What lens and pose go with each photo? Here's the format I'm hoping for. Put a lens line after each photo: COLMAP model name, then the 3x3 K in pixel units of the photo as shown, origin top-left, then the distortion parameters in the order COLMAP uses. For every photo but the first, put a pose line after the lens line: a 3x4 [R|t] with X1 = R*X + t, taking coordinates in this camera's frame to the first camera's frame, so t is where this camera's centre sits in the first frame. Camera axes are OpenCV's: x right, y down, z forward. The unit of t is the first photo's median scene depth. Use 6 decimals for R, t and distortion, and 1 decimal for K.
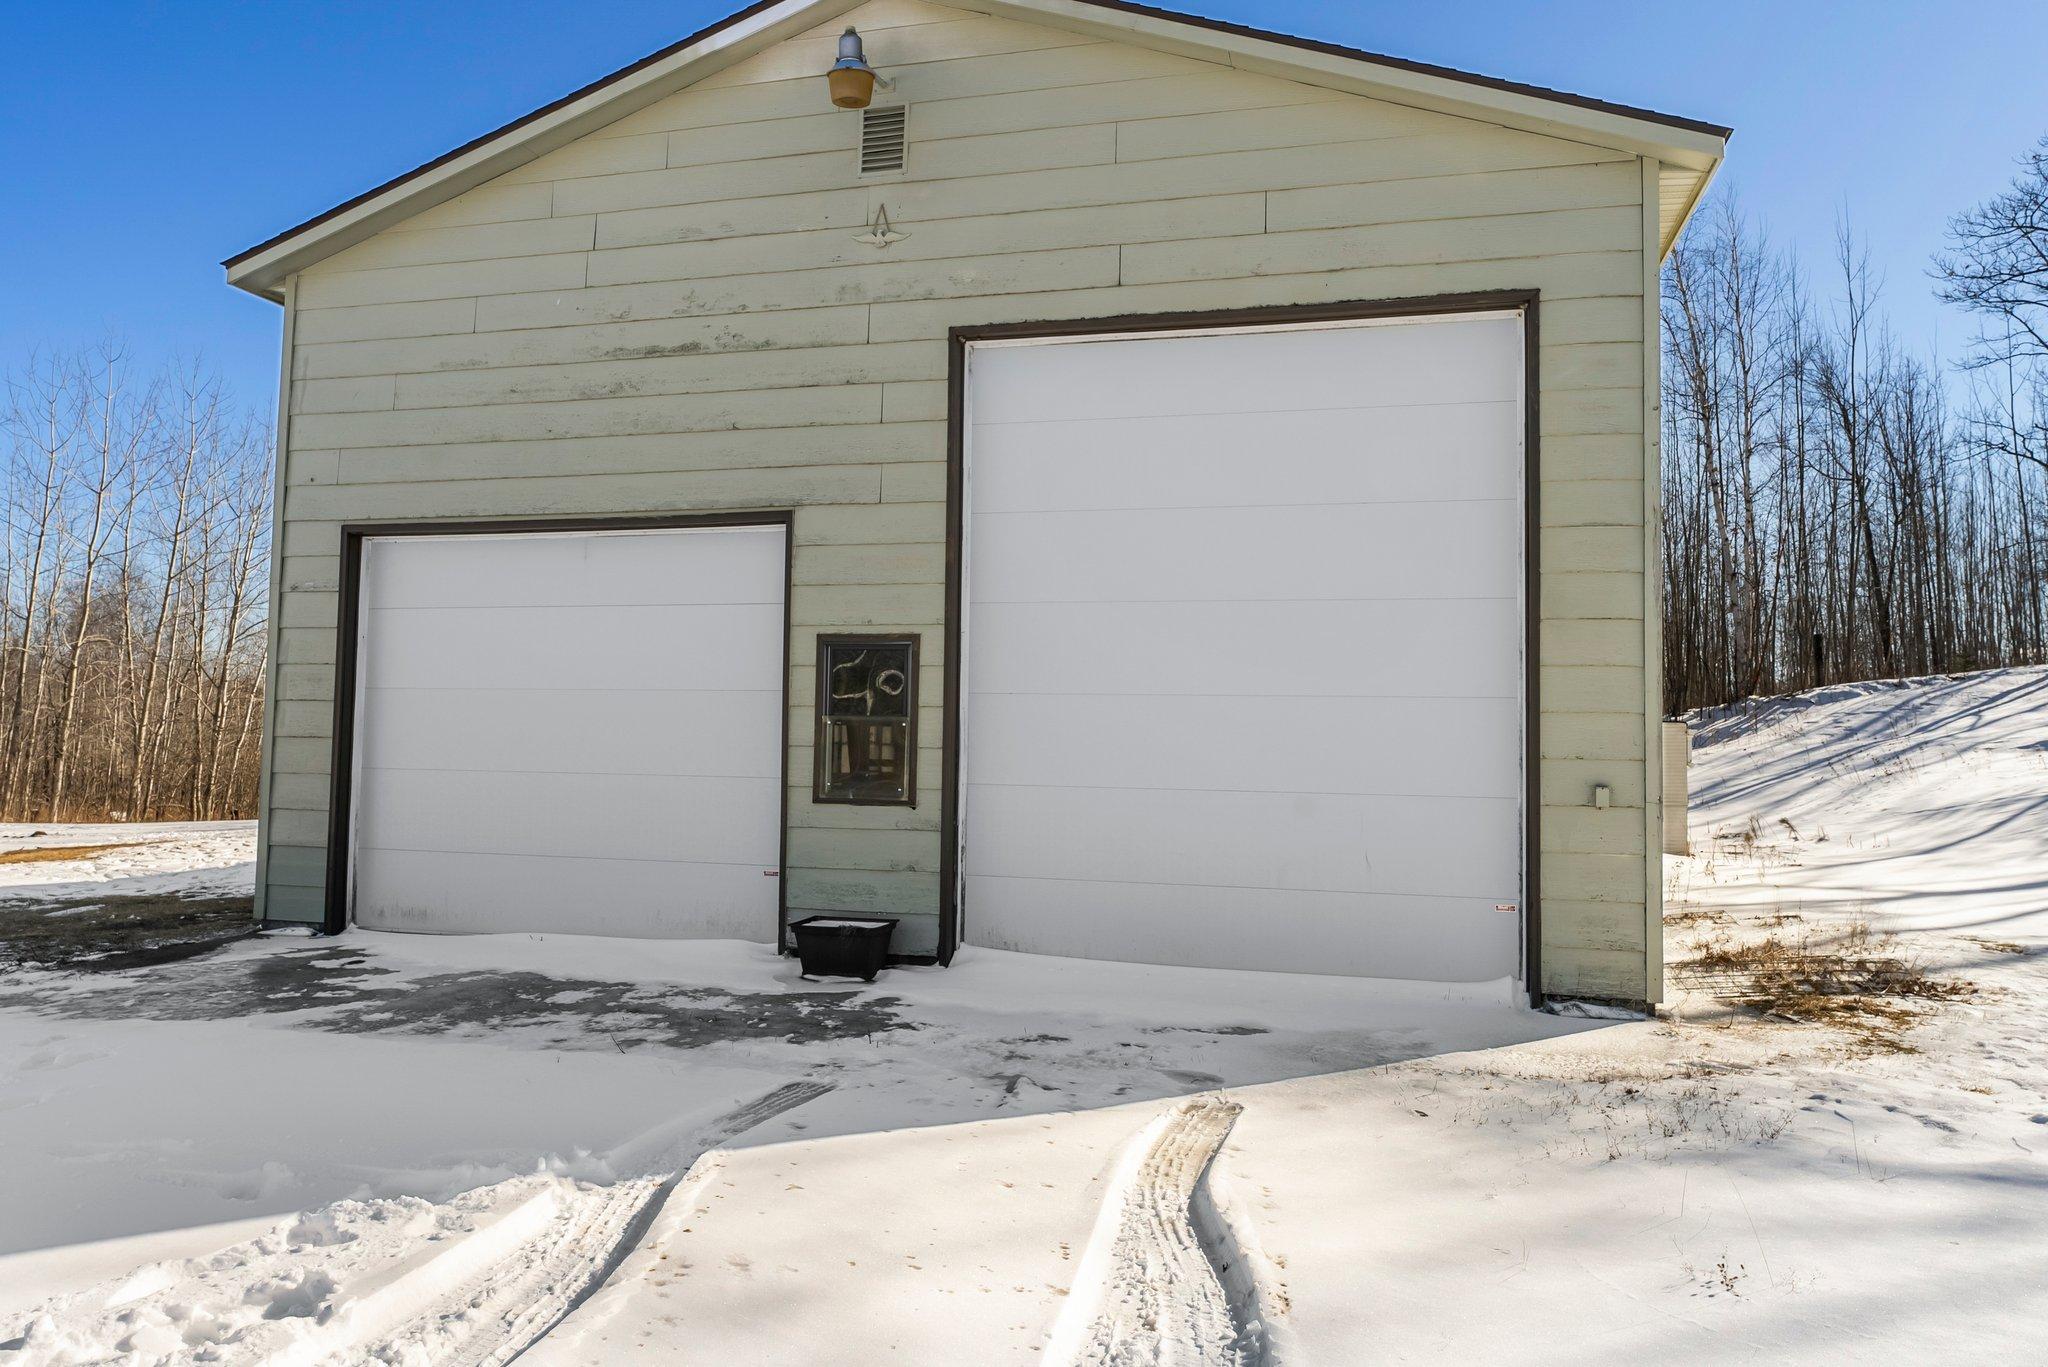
lens RADIAL K [[1462.0, 0, 1023.9], [0, 1462.0, 669.5], [0, 0, 1]] dist [0.000804, 0.003889]
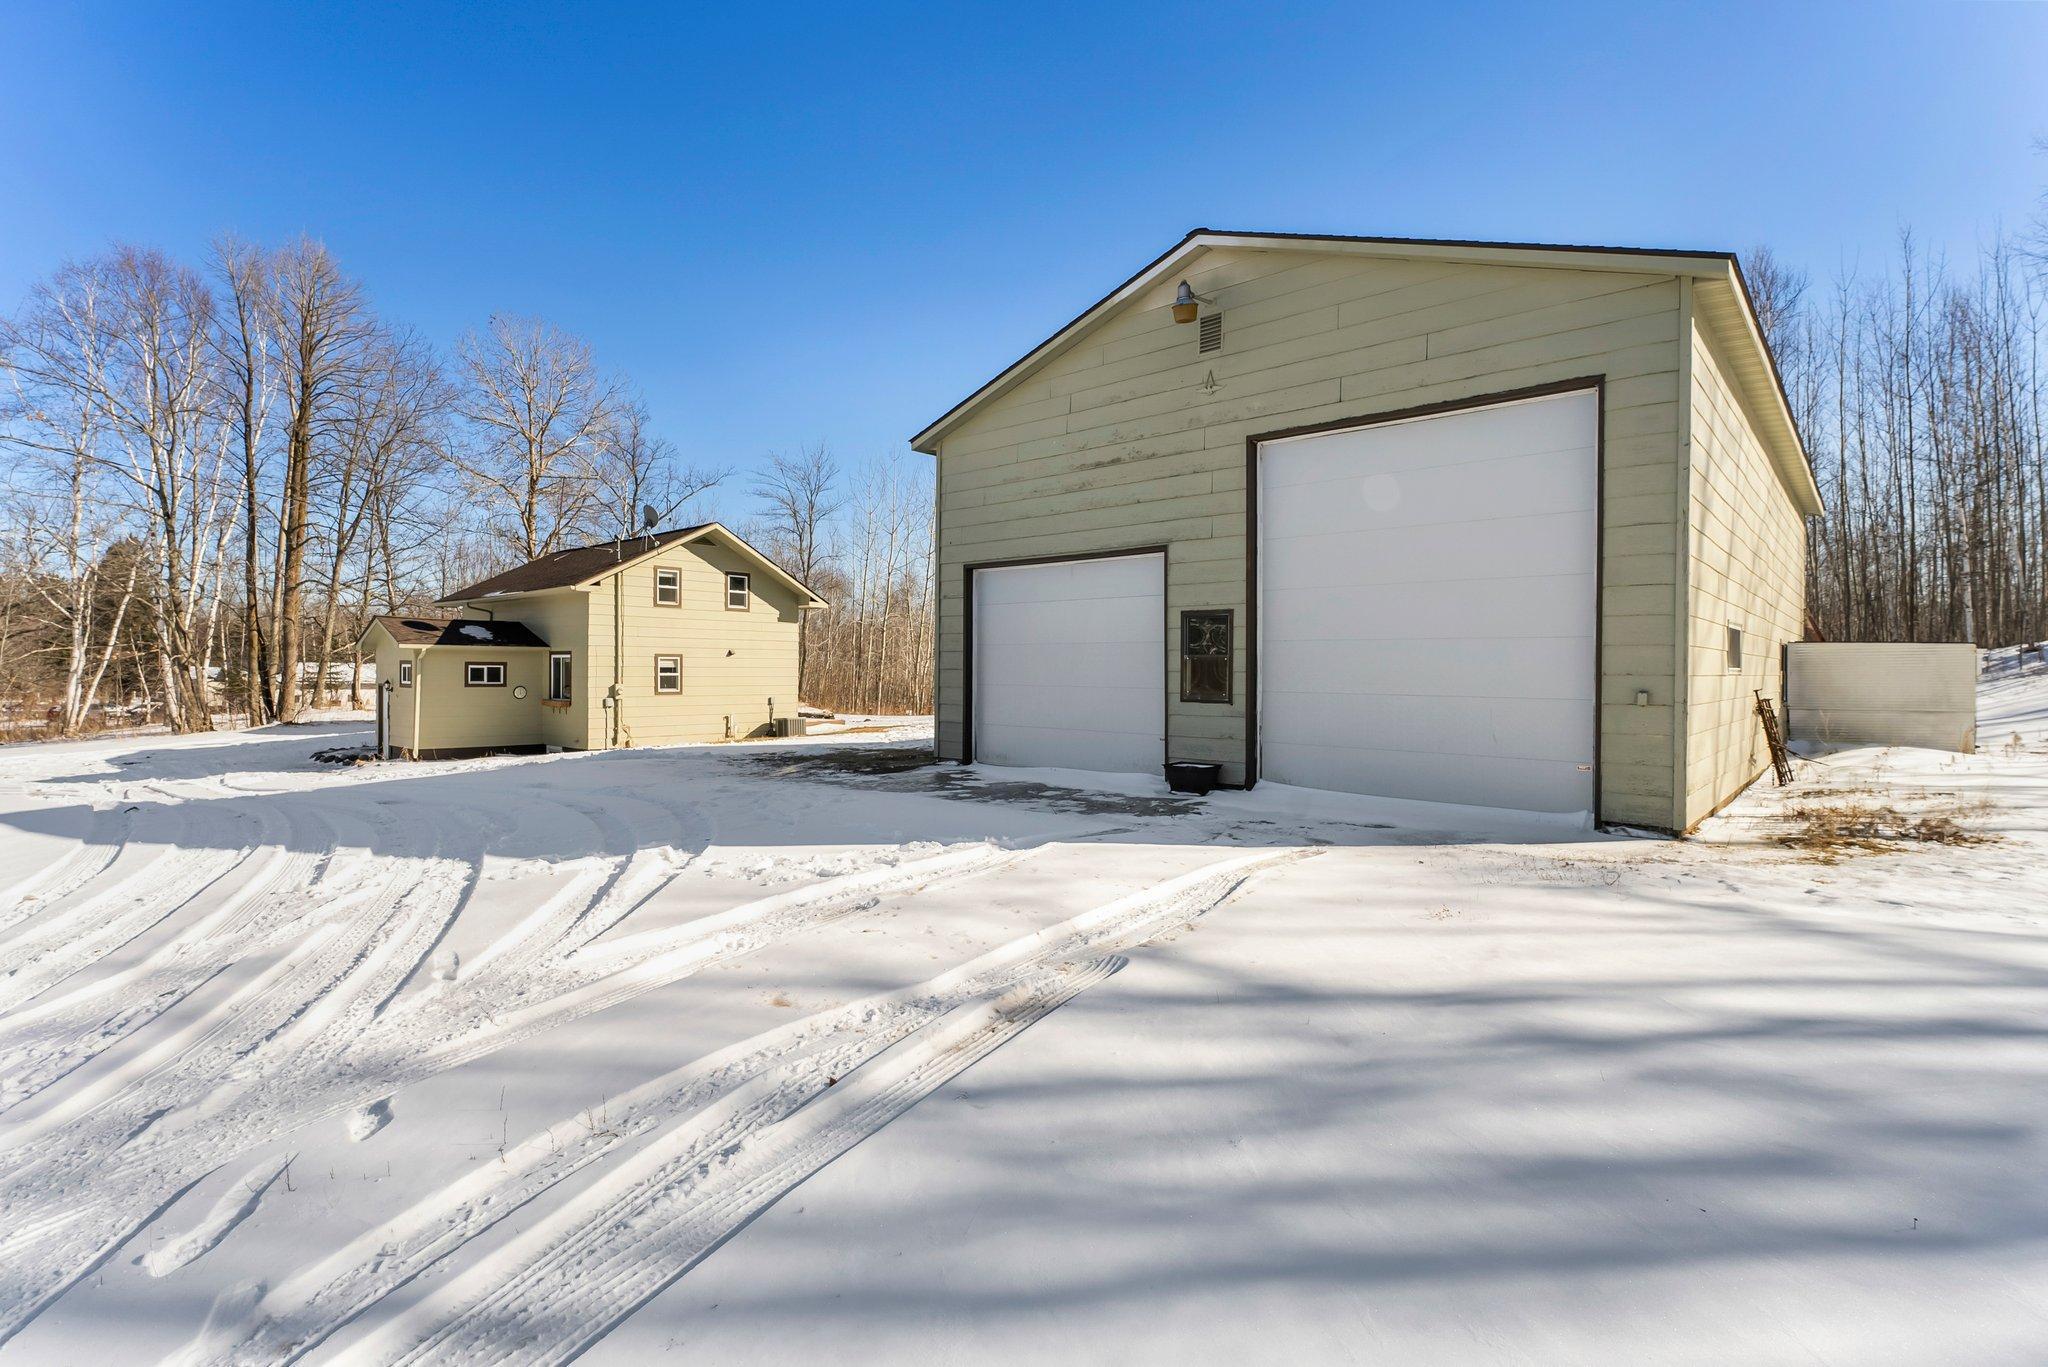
lens RADIAL K [[1462.0, 0, 1023.9], [0, 1462.0, 669.5], [0, 0, 1]] dist [0.000804, 0.003889]
pose [[0.856025, -0.010374, -0.516831, 0.642839], [0.038148, 0.998340, 0.043145, -0.037453], [0.515525, -0.056649, 0.855000, -0.688947]]
